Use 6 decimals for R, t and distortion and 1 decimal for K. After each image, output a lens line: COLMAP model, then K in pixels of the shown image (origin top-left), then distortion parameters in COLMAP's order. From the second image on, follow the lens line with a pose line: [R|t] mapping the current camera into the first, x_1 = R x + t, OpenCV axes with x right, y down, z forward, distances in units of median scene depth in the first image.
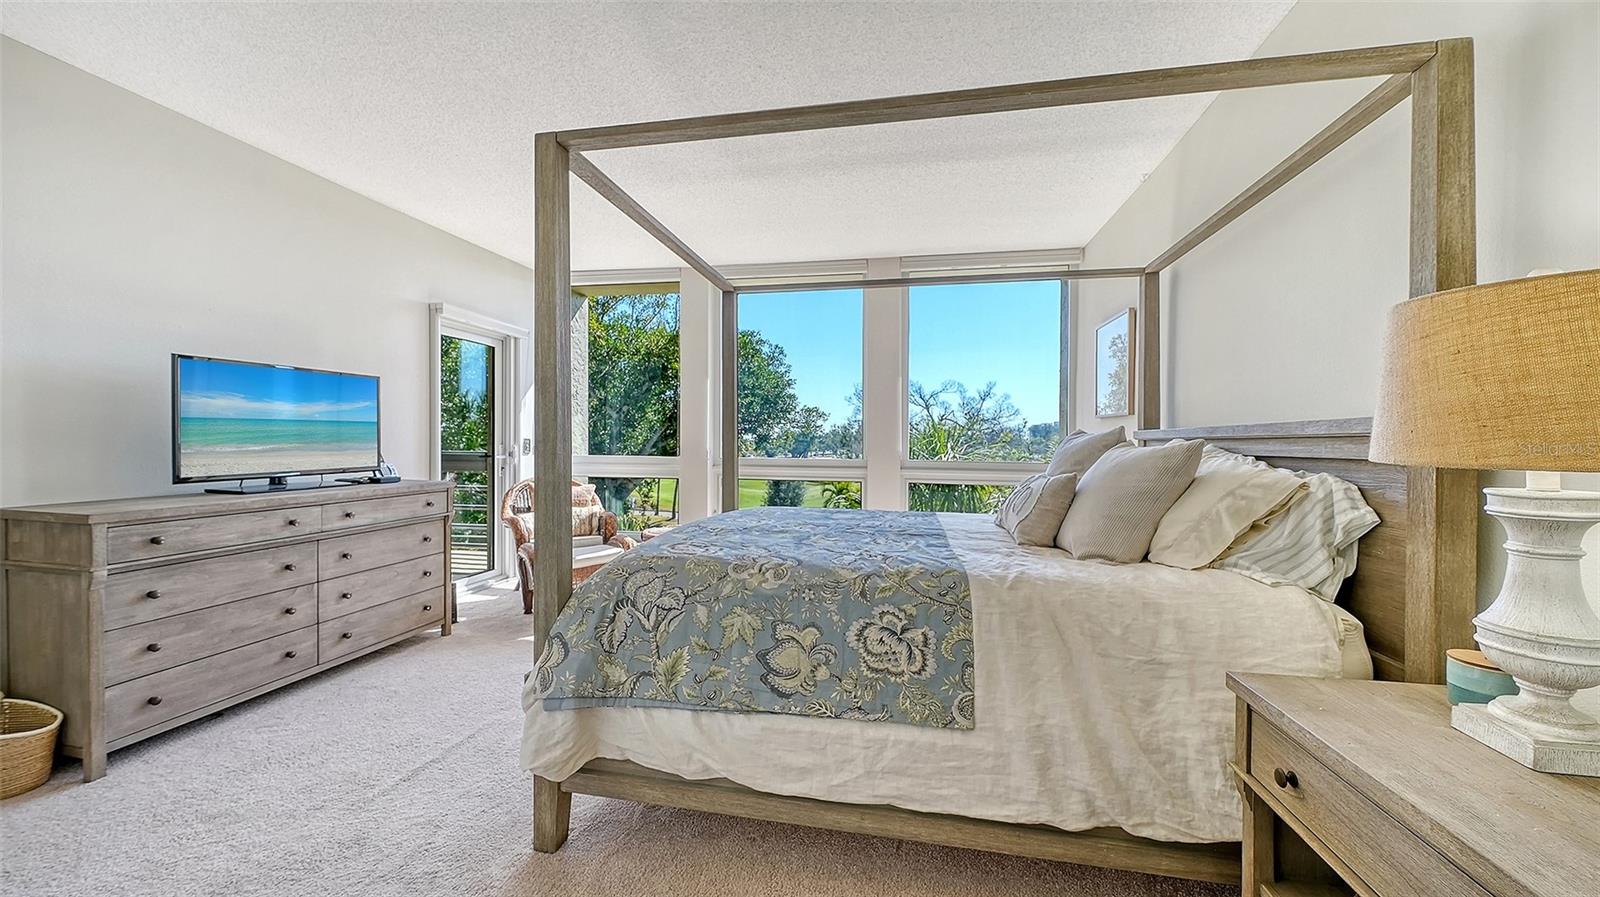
lens RADIAL K [[589.4, 0, 800.0], [0, 589.4, 448.5], [0, 0, 1]] dist [-0.001945, -0.000143]
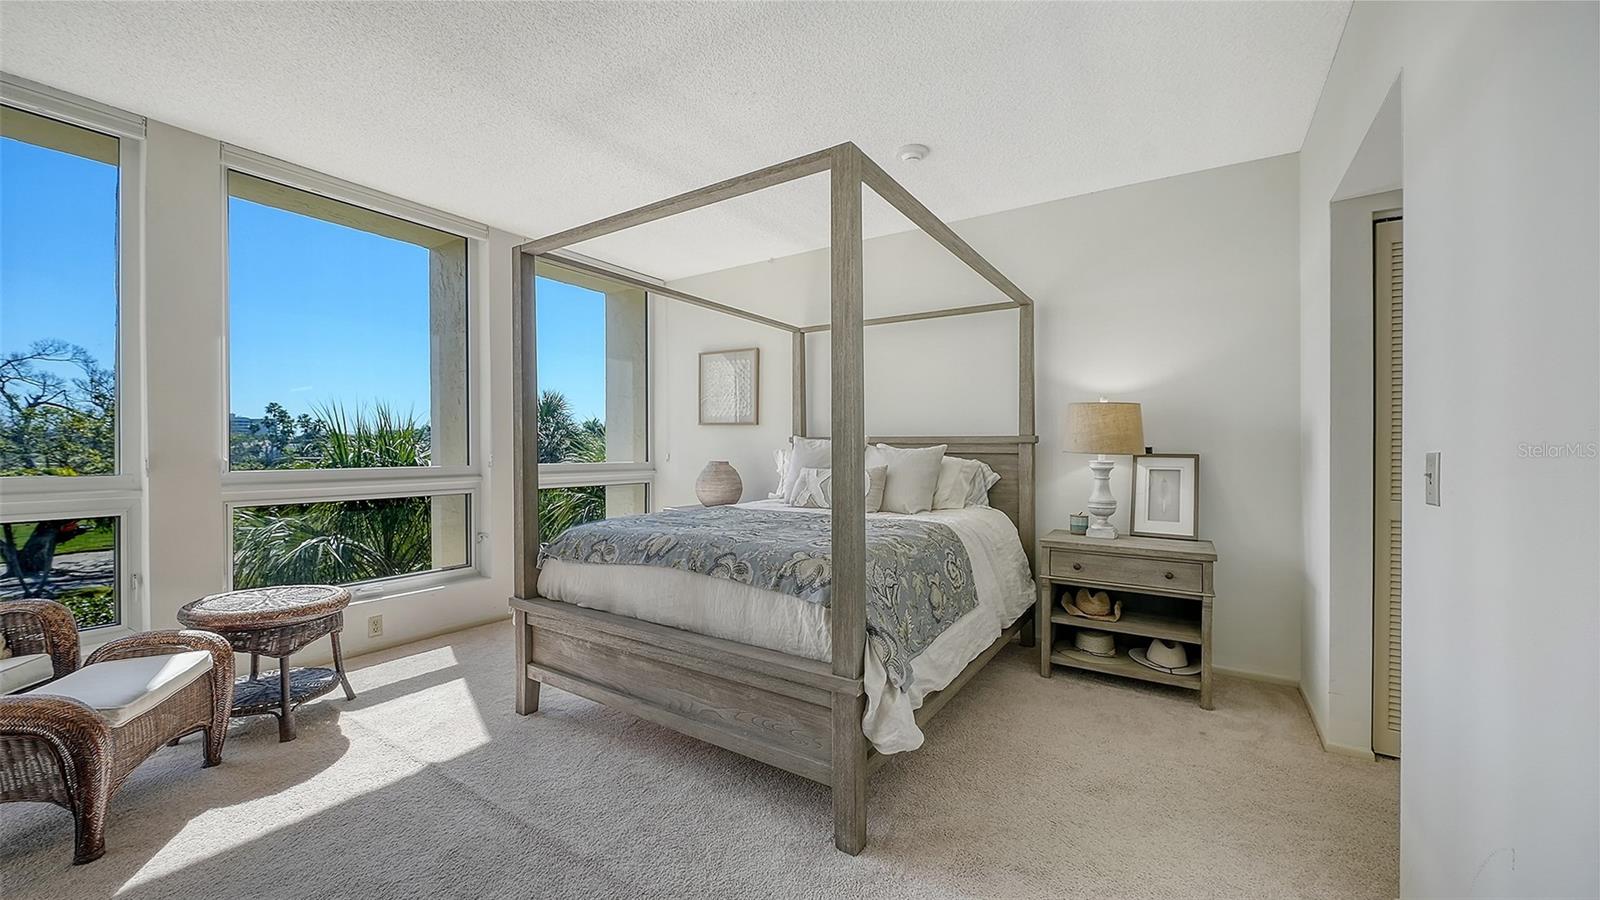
lens RADIAL K [[611.5, 0, 811.9], [0, 611.5, 444.2], [0, 0, 1]] dist [0.000665, 0.000023]
pose [[0.371498, -0.009418, 0.928386, -1.568065], [0.011158, 0.999922, 0.005679, -0.038387], [-0.928367, 0.008249, 0.371574, 0.719213]]
